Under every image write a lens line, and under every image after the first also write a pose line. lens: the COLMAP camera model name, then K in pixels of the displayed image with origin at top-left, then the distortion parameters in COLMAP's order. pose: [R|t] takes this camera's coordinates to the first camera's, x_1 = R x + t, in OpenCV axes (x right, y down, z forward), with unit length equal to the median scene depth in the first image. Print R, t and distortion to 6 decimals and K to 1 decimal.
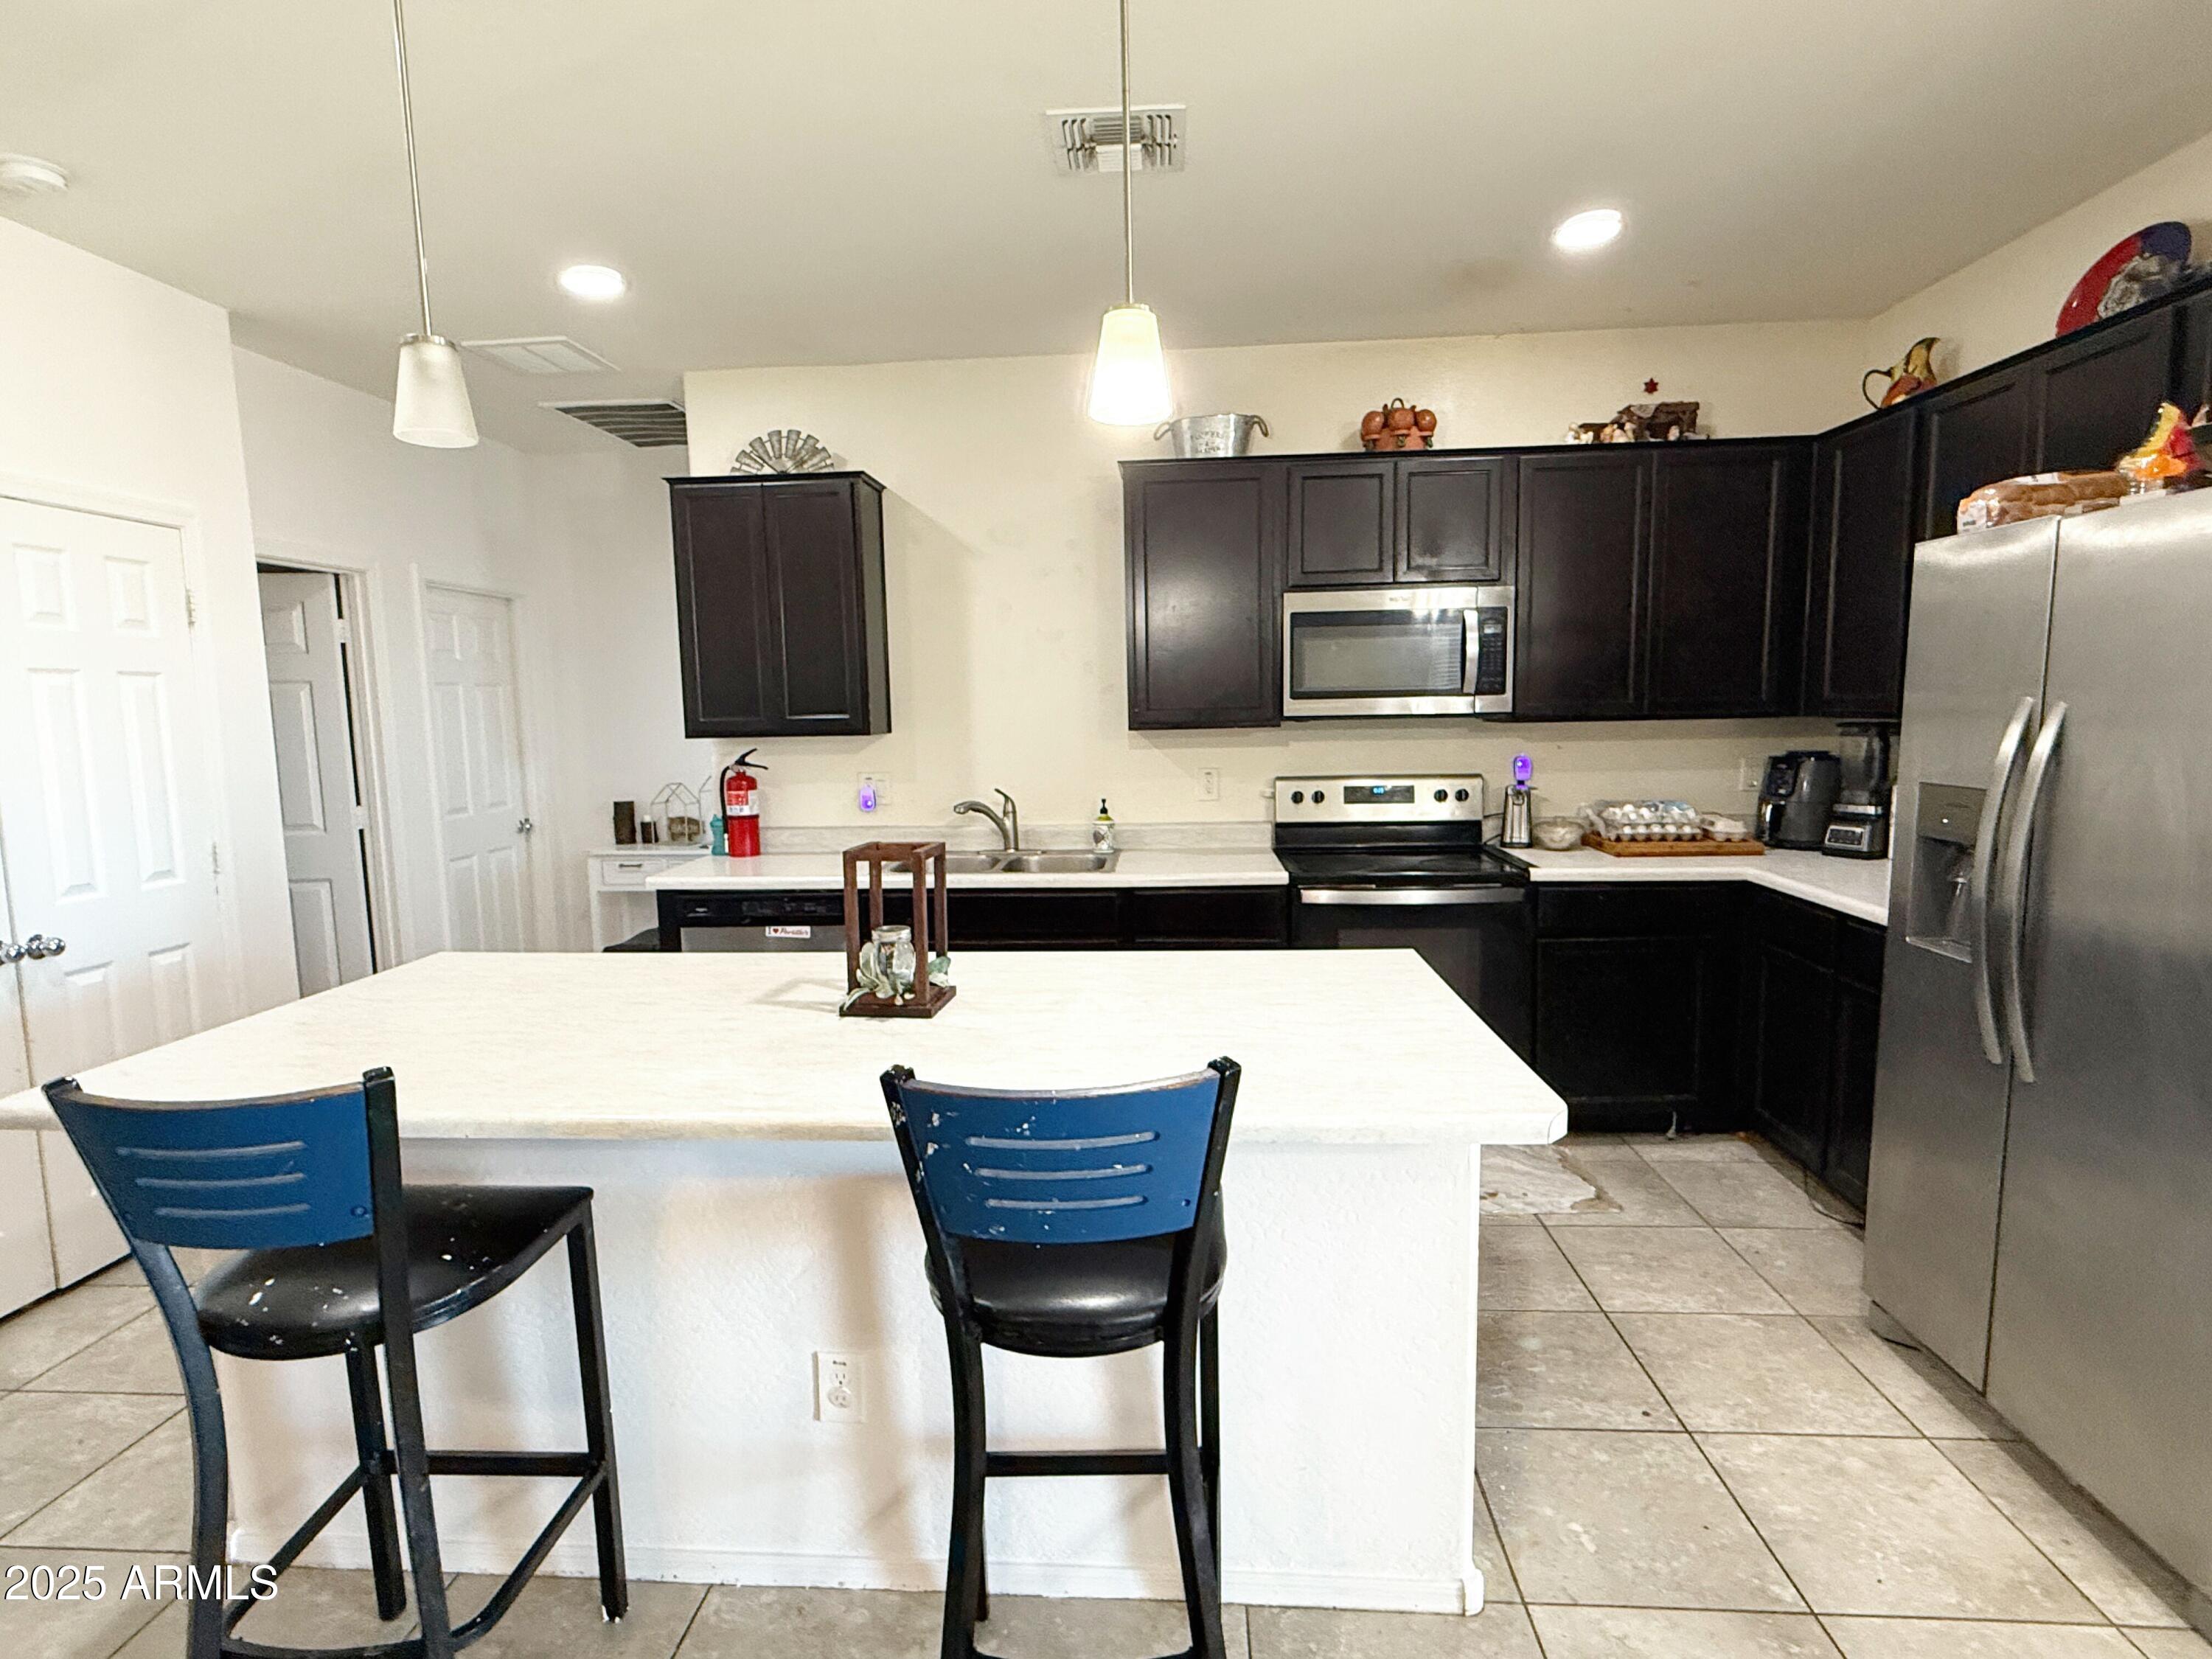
lens RADIAL K [[1125.3, 0, 1106.7], [0, 1125.3, 834.0], [0, 0, 1]] dist [-0.002430, 0.000455]
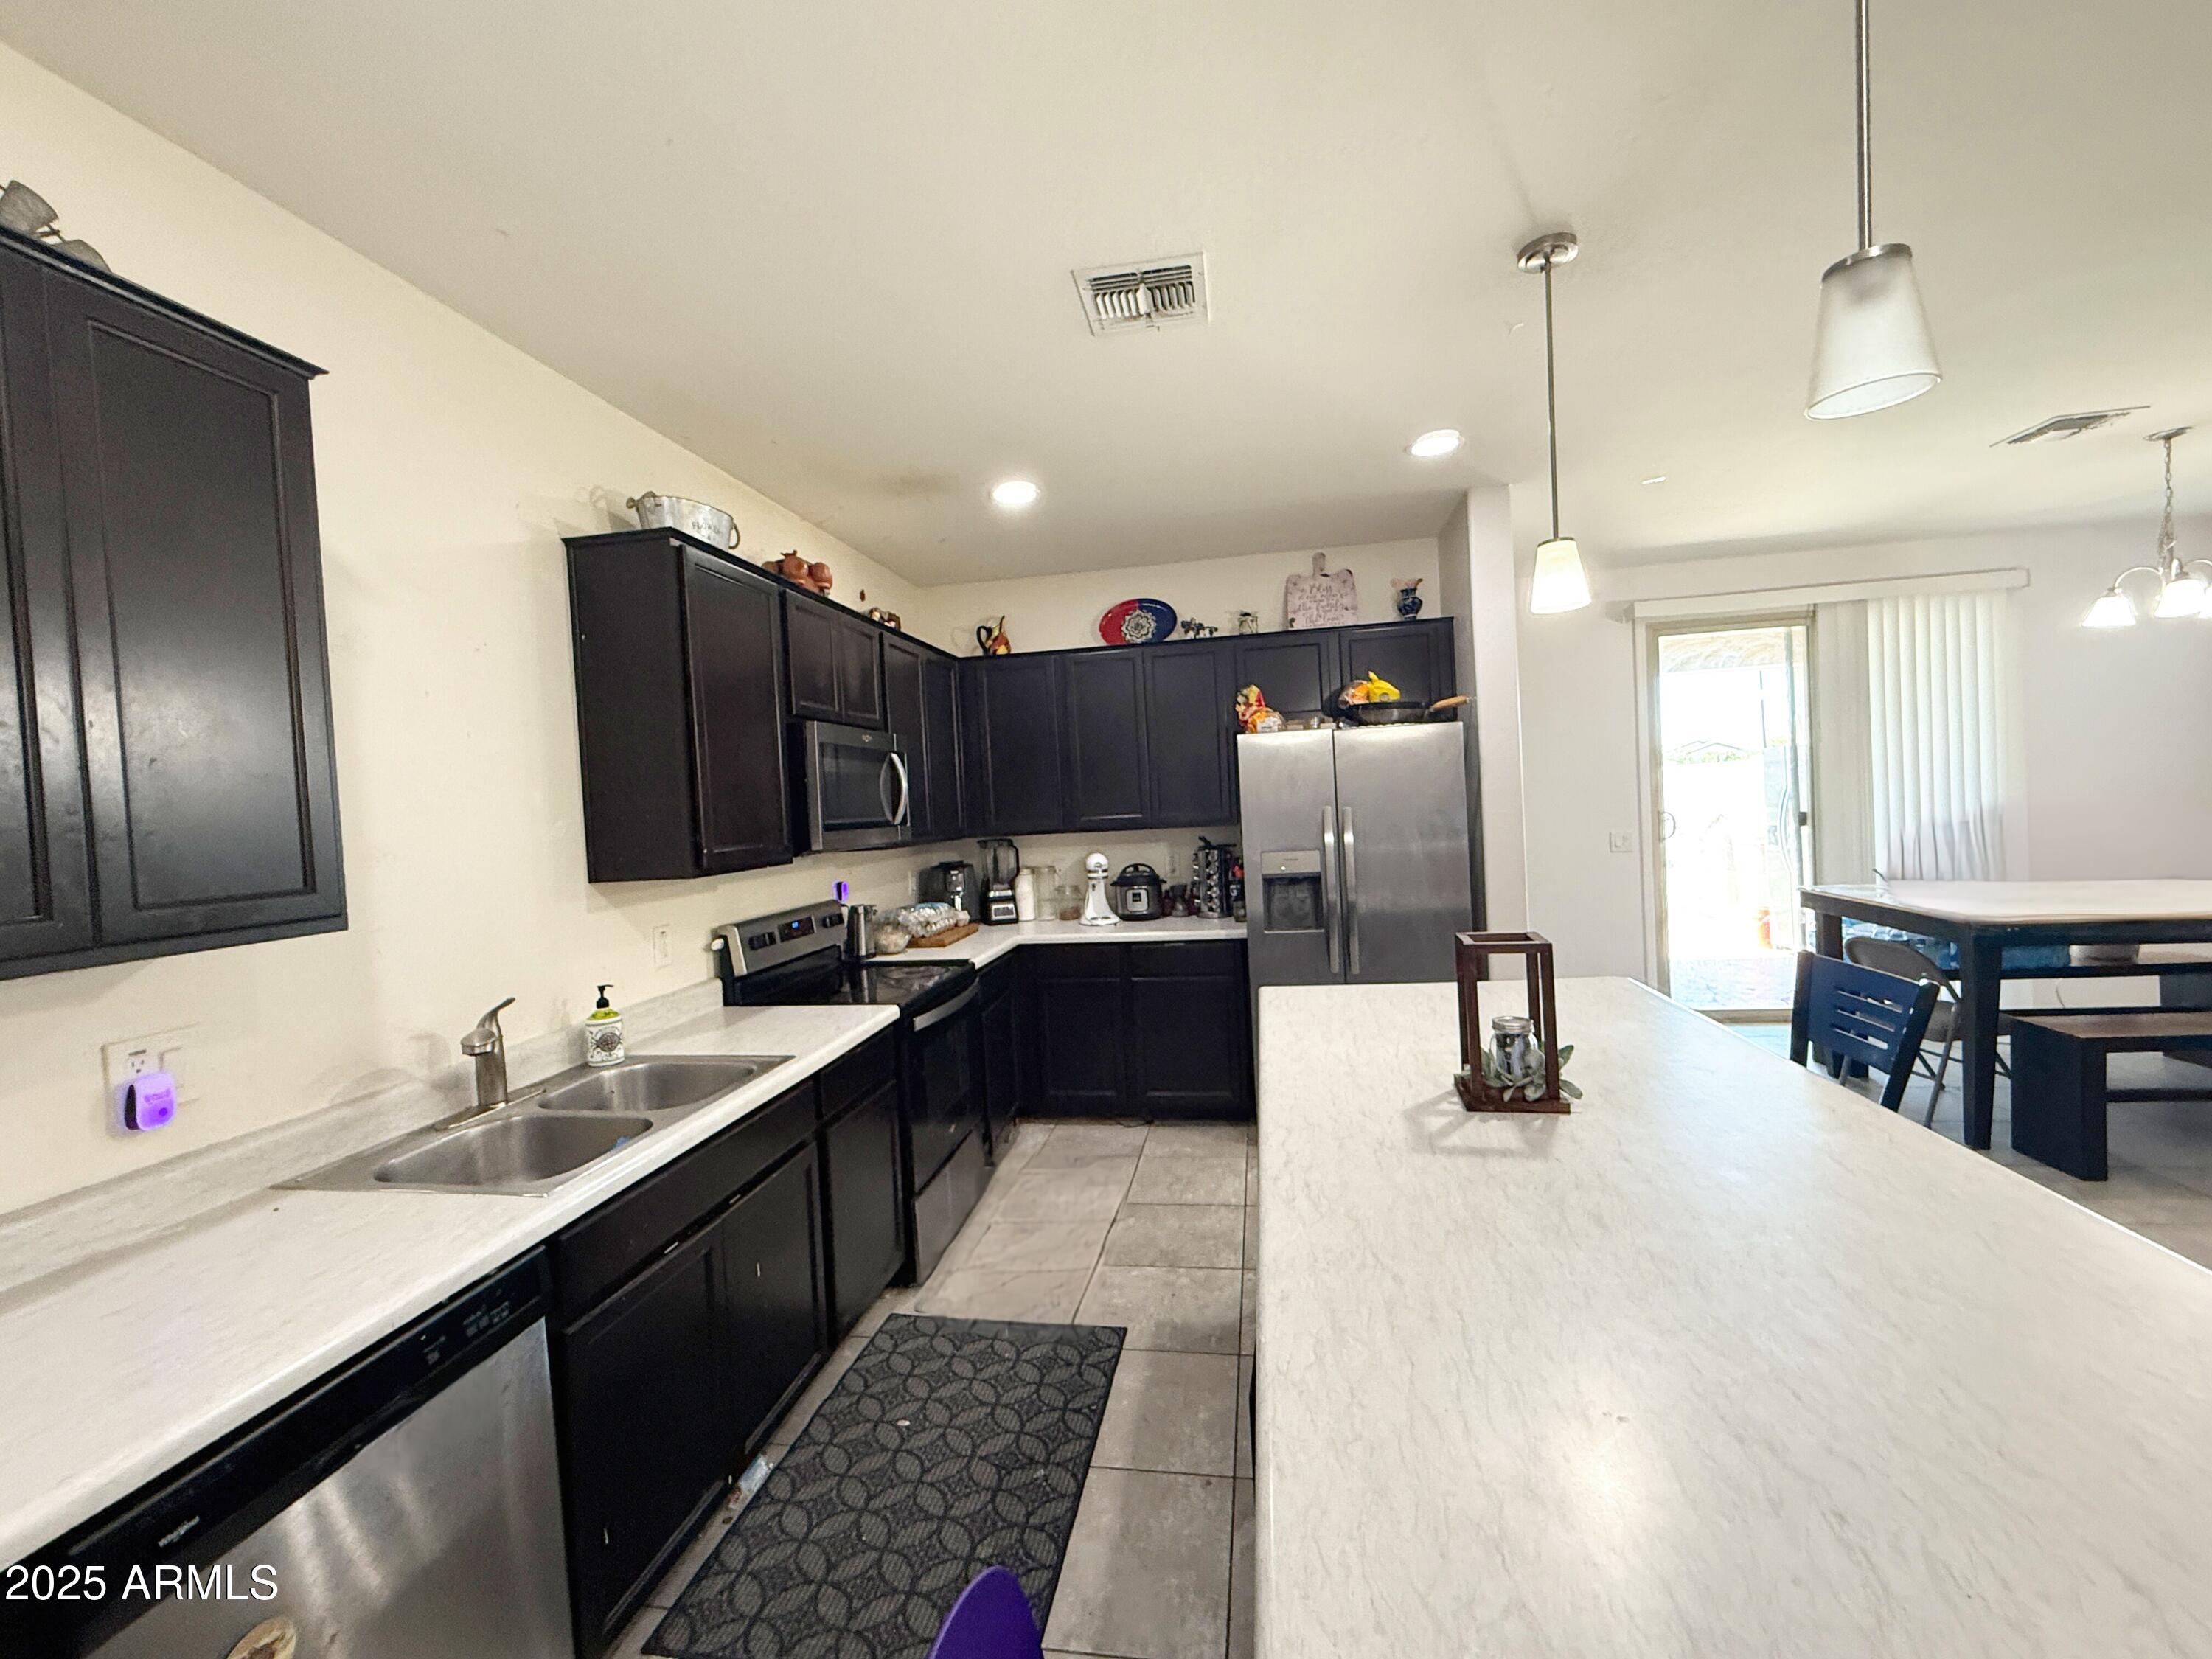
lens RADIAL K [[907.2, 0, 1104.0], [0, 907.2, 830.5], [0, 0, 1]] dist [-0.001607, 0.000326]
pose [[0.108754, -0.014747, 0.993959, -0.556546], [0.166371, 0.986057, -0.003574, -0.077057], [-0.980048, 0.165755, 0.109691, 0.664919]]
